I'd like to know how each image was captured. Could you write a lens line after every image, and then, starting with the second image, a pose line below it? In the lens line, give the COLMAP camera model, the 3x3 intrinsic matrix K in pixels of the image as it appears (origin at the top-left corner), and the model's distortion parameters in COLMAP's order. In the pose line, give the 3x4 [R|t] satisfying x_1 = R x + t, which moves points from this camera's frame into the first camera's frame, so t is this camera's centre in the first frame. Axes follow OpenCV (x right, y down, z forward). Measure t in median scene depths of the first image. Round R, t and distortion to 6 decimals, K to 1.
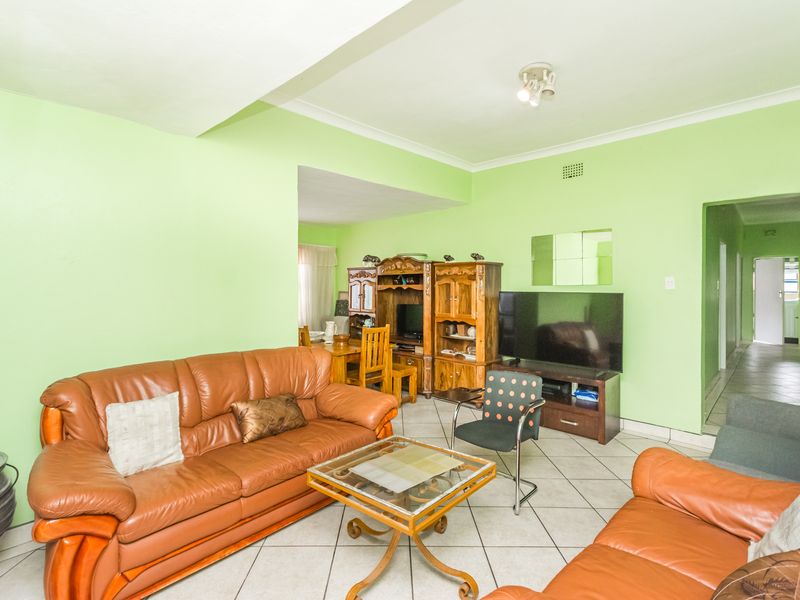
lens RADIAL K [[408.2, 0, 400.3], [0, 408.2, 277.8], [0, 0, 1]] dist [0.001304, 0.000530]
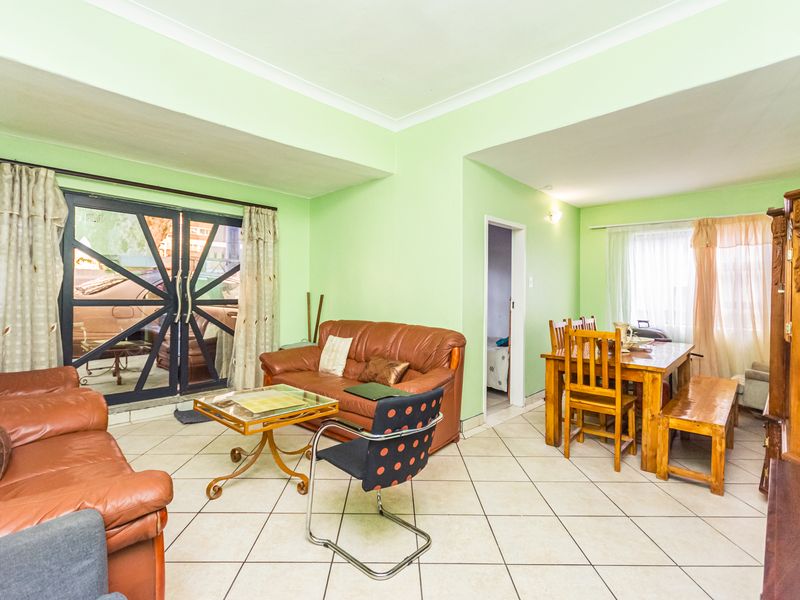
lens RADIAL K [[401.5, 0, 403.3], [0, 401.5, 303.7], [0, 0, 1]] dist [0.003509, 0.001546]
pose [[-0.002381, 0.023392, -0.999724, 0.544749], [0.015160, 0.999612, 0.023353, 0.048800], [0.999882, -0.015101, -0.002735, 0.593302]]
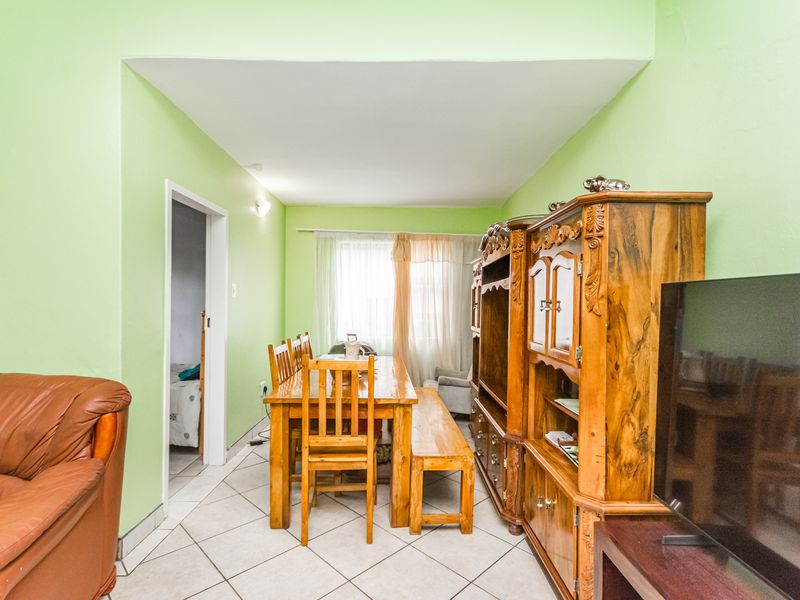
lens RADIAL K [[401.5, 0, 403.3], [0, 401.5, 303.7], [0, 0, 1]] dist [0.003509, 0.001546]
pose [[0.690211, 0.004682, -0.723593, 0.307619], [0.007714, 0.999875, 0.013827, 0.040438], [0.723567, -0.015125, 0.690089, 0.623722]]
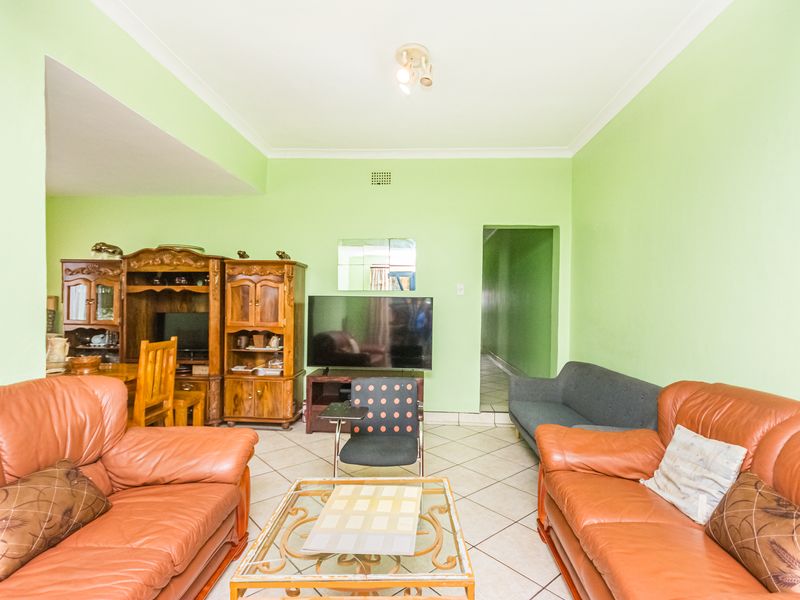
lens RADIAL K [[401.5, 0, 403.3], [0, 401.5, 303.7], [0, 0, 1]] dist [0.003509, 0.001546]
pose [[0.758745, 0.008949, 0.651326, -0.167663], [-0.024876, 0.999574, 0.015244, 0.030699], [-0.650913, -0.027768, 0.758645, 0.177598]]
